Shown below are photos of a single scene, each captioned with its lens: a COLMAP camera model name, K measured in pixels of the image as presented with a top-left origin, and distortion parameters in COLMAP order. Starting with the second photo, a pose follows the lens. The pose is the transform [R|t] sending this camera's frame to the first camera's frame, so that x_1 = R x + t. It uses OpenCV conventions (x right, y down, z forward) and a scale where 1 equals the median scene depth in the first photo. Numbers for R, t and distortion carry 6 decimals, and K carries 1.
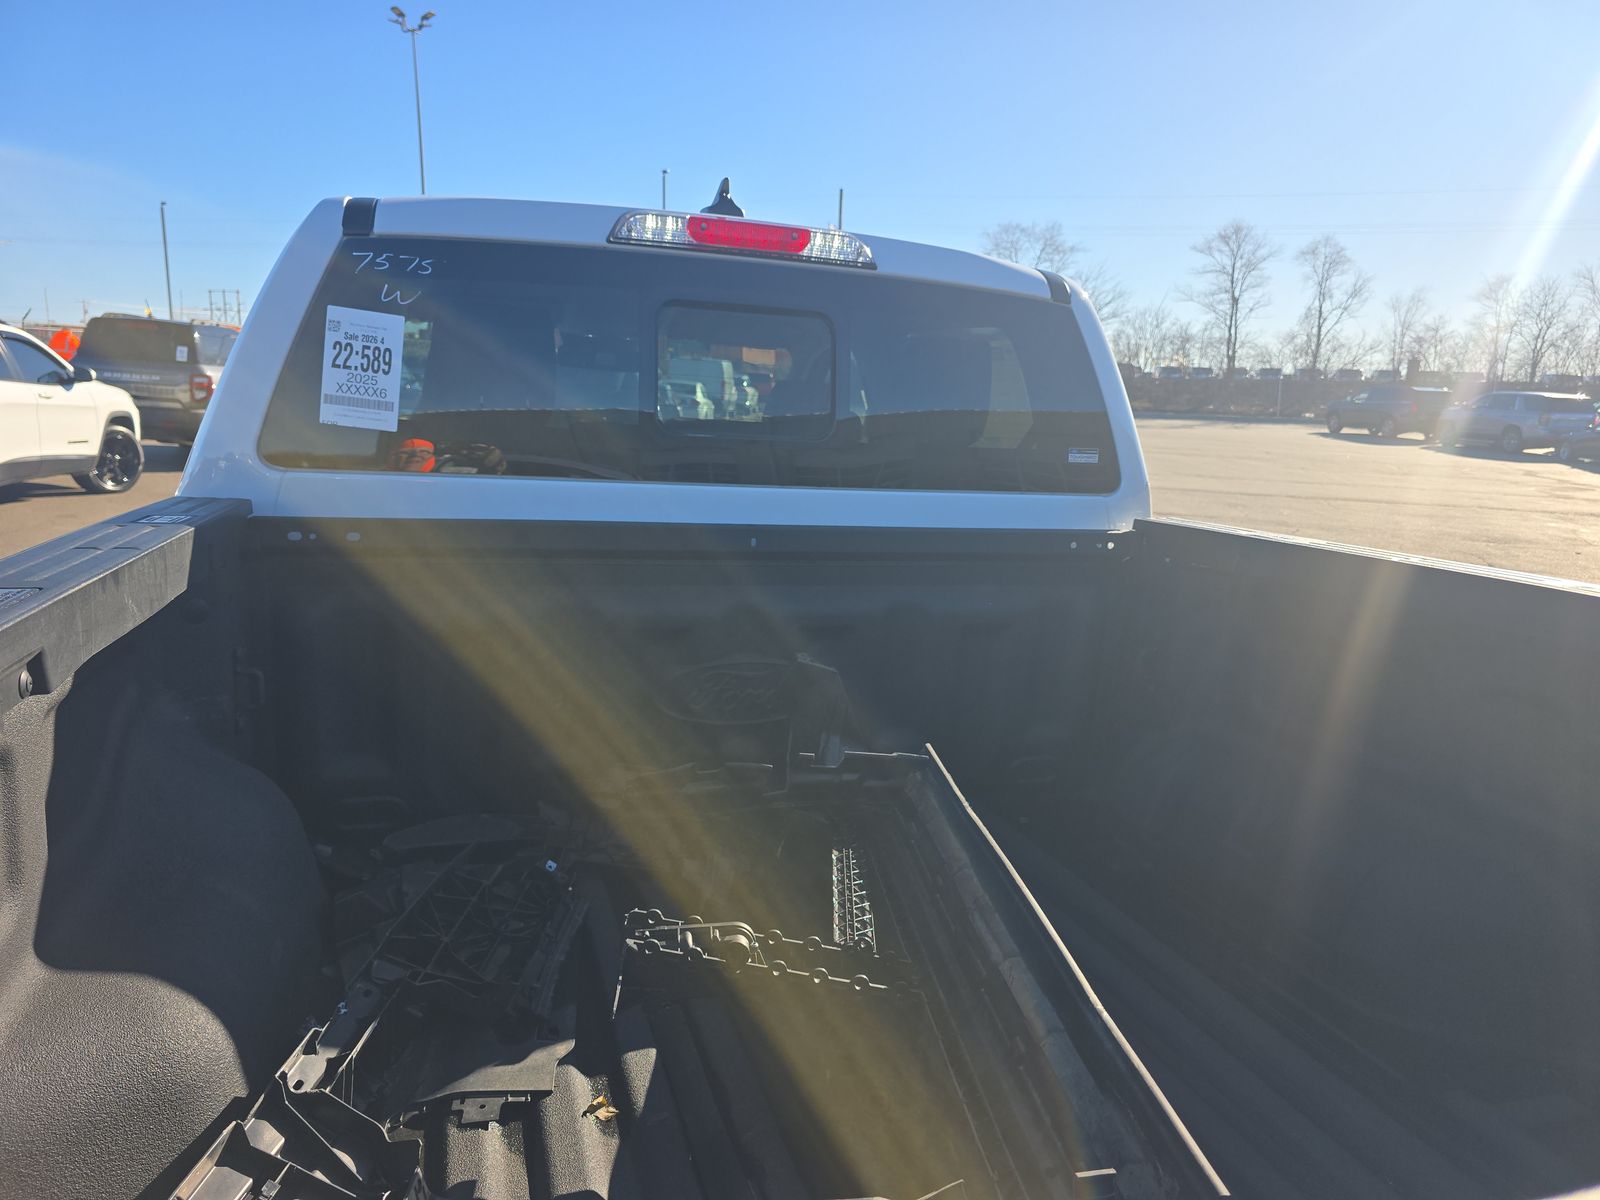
lens RADIAL K [[1100.7, 0, 805.9], [0, 1100.7, 591.9], [0, 0, 1]] dist [0.059554, -0.056189]
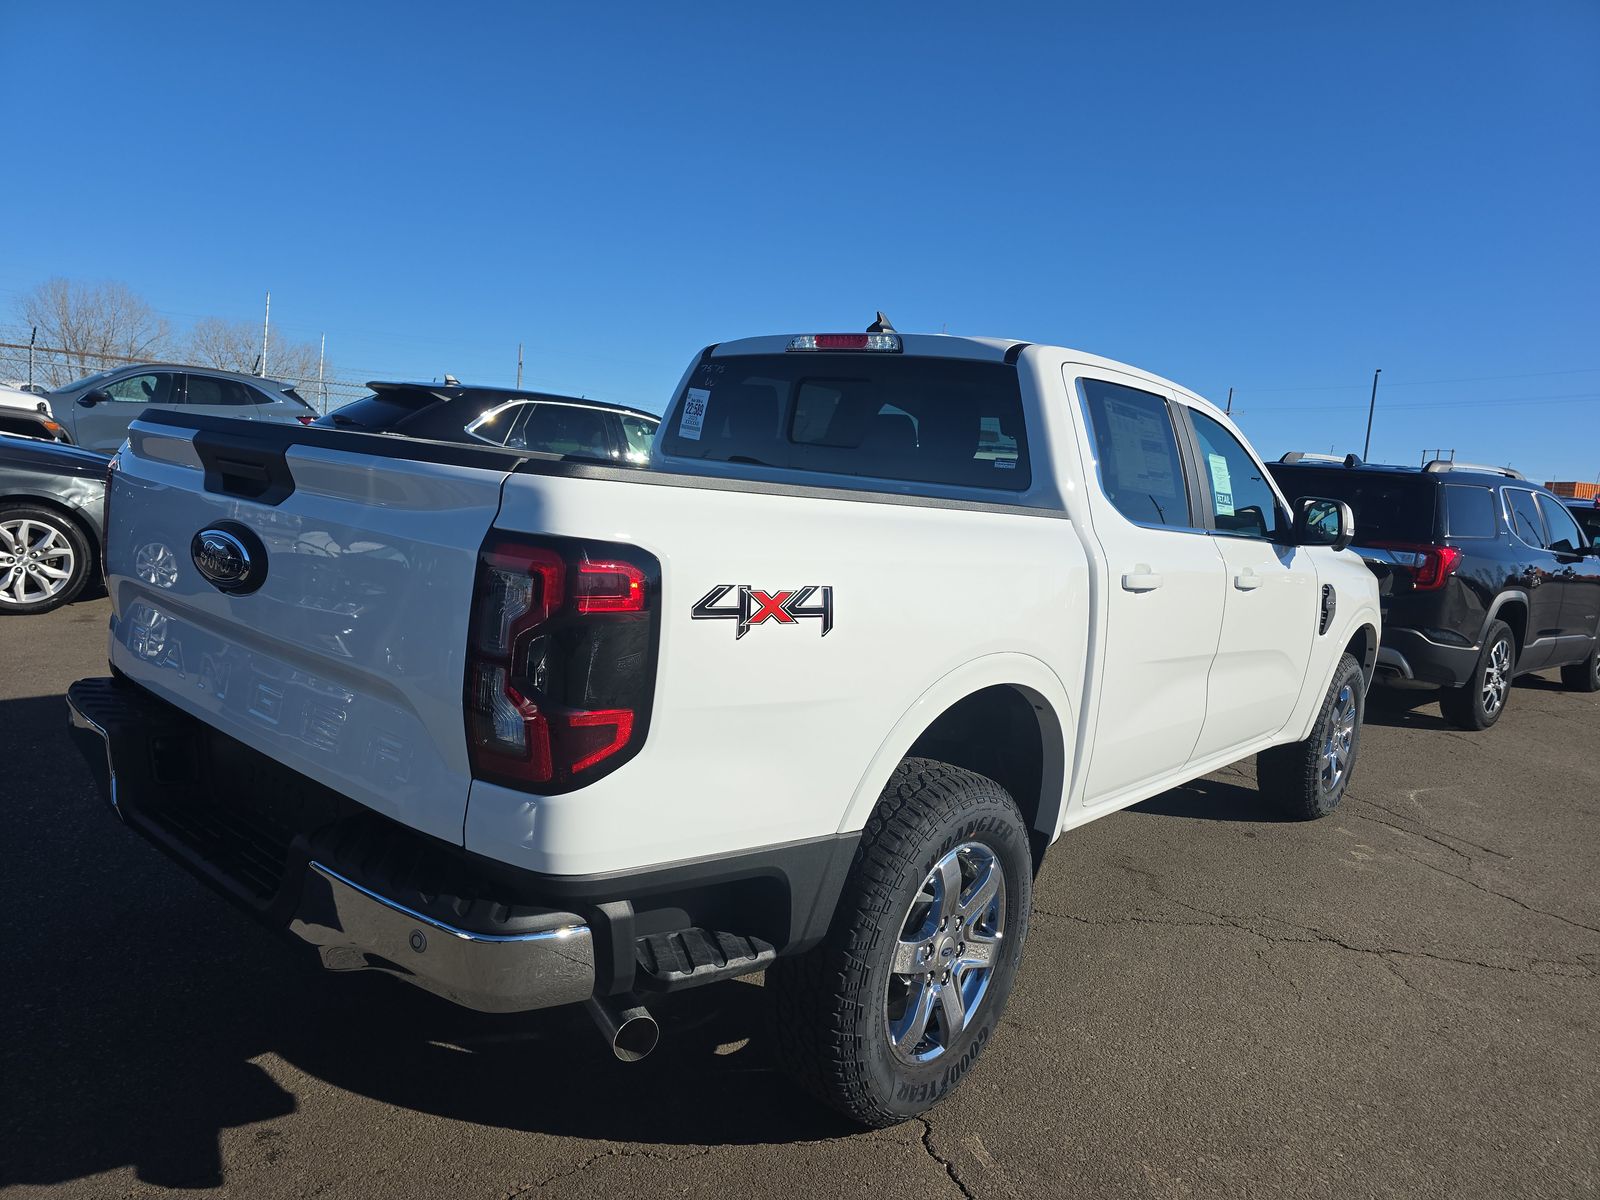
lens RADIAL K [[1100.7, 0, 797.6], [0, 1100.7, 603.5], [0, 0, 1]] dist [0.059554, -0.056189]
pose [[0.527474, 0.100796, -0.843571, 0.092012], [-0.210457, 0.977491, -0.014799, 0.009567], [0.823091, 0.185341, 0.536814, 0.000433]]
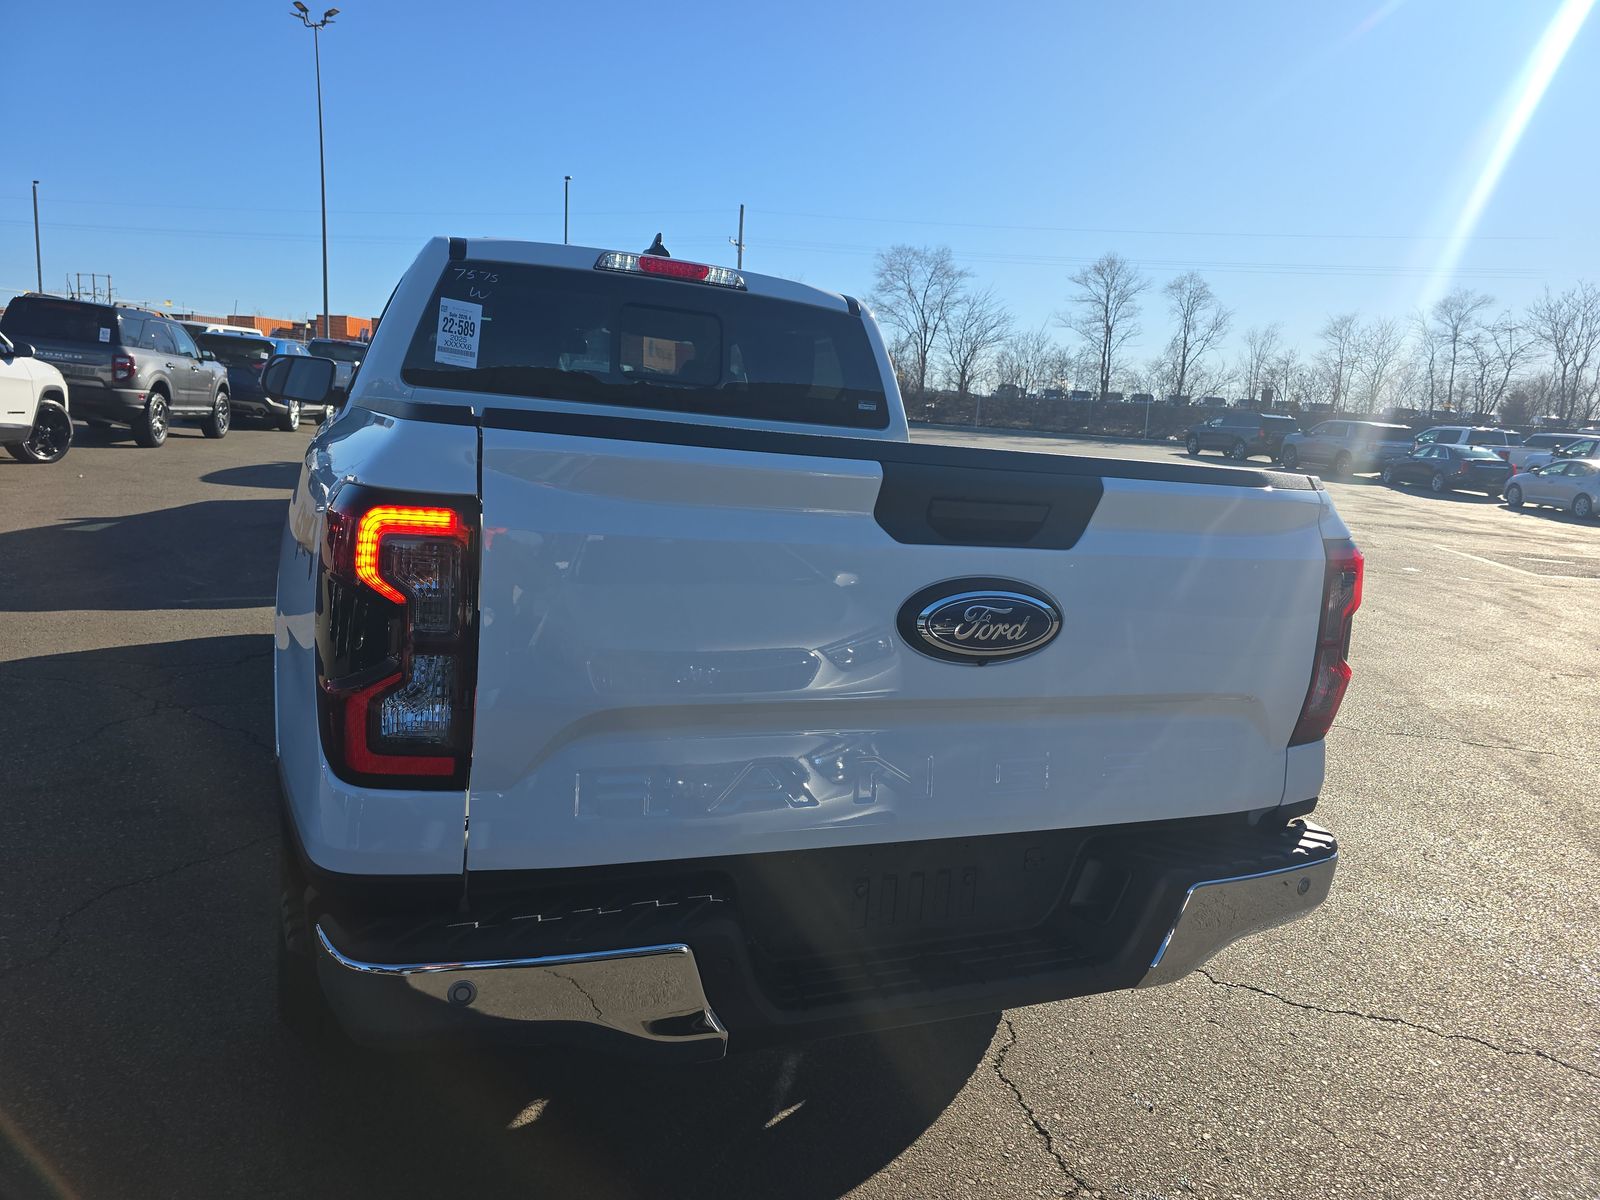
lens RADIAL K [[1100.7, 0, 823.1], [0, 1100.7, 599.6], [0, 0, 1]] dist [0.059554, -0.056189]
pose [[0.993969, 0.014121, 0.108749, 0.000037], [-0.013616, 0.999893, -0.005382, 0.012645], [-0.108813, 0.003869, 0.994055, -0.046298]]
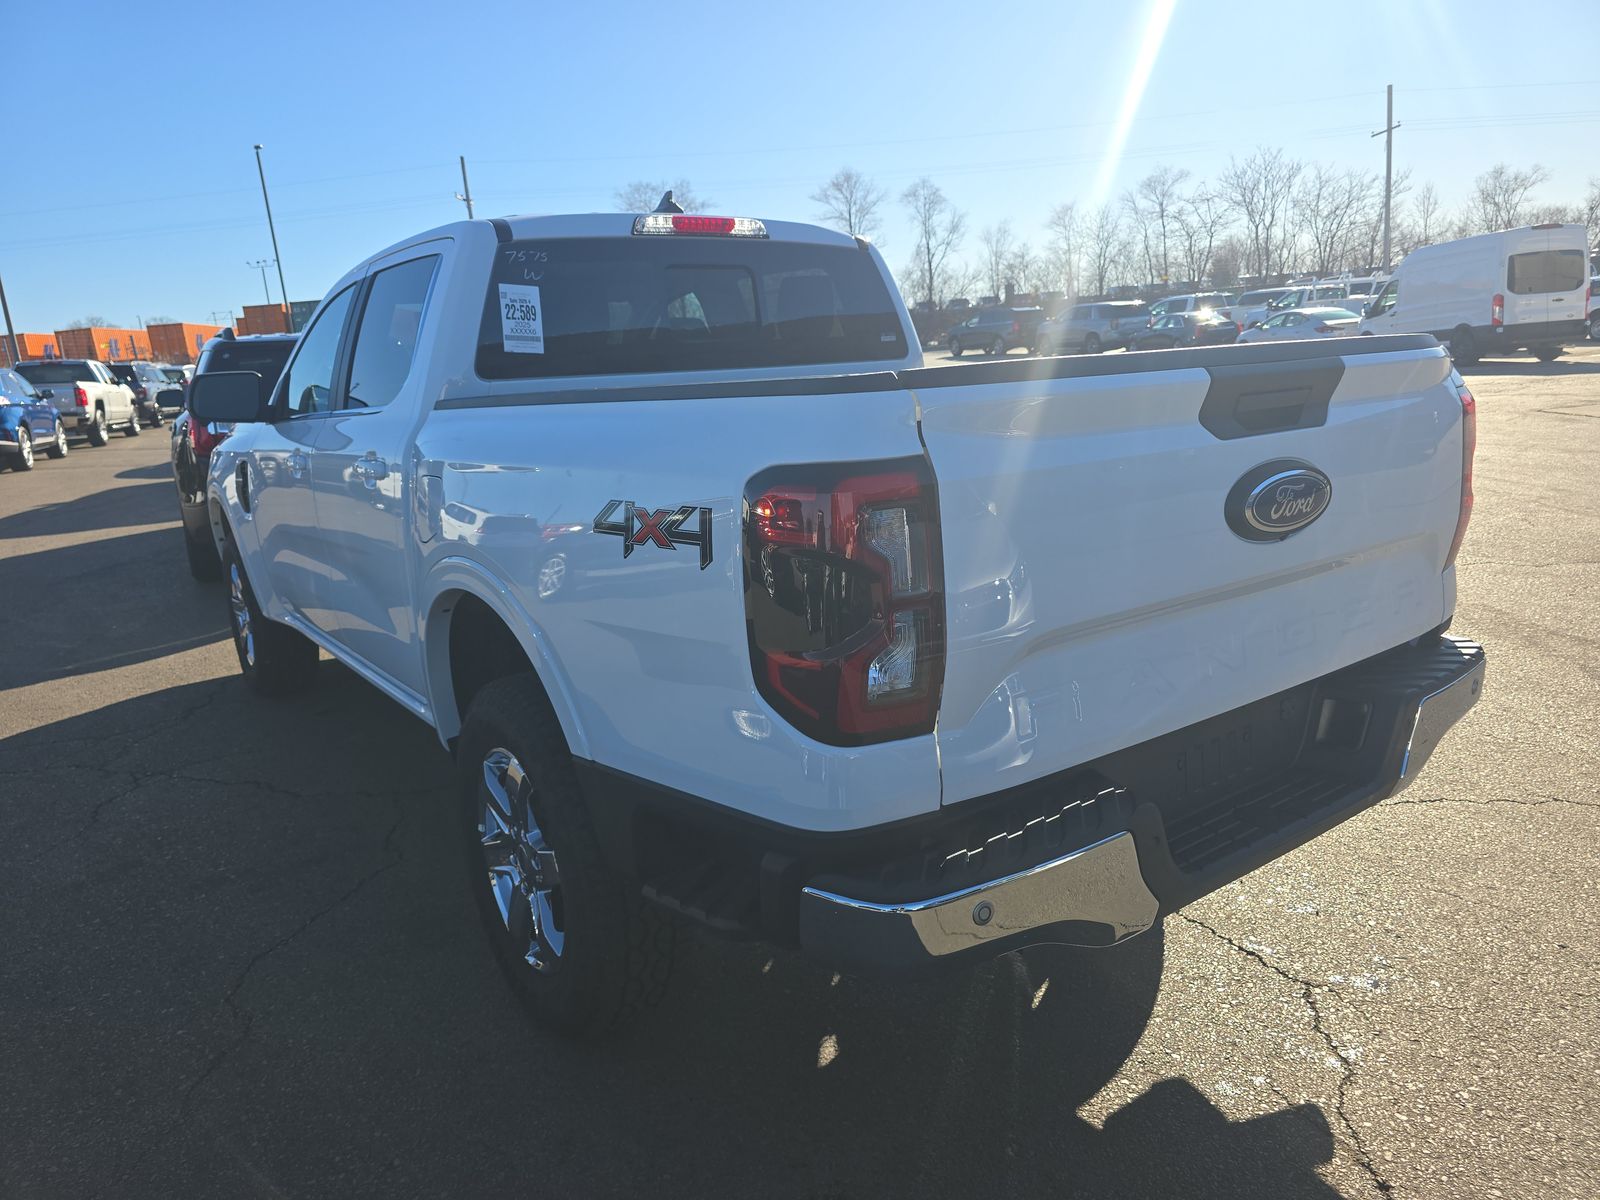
lens RADIAL K [[1100.7, 0, 828.0], [0, 1100.7, 599.9], [0, 0, 1]] dist [0.059554, -0.056189]
pose [[0.939898, -0.172709, 0.294557, -0.028824], [0.160839, 0.984887, 0.064257, 0.010760], [-0.301203, -0.013019, 0.953471, -0.043673]]
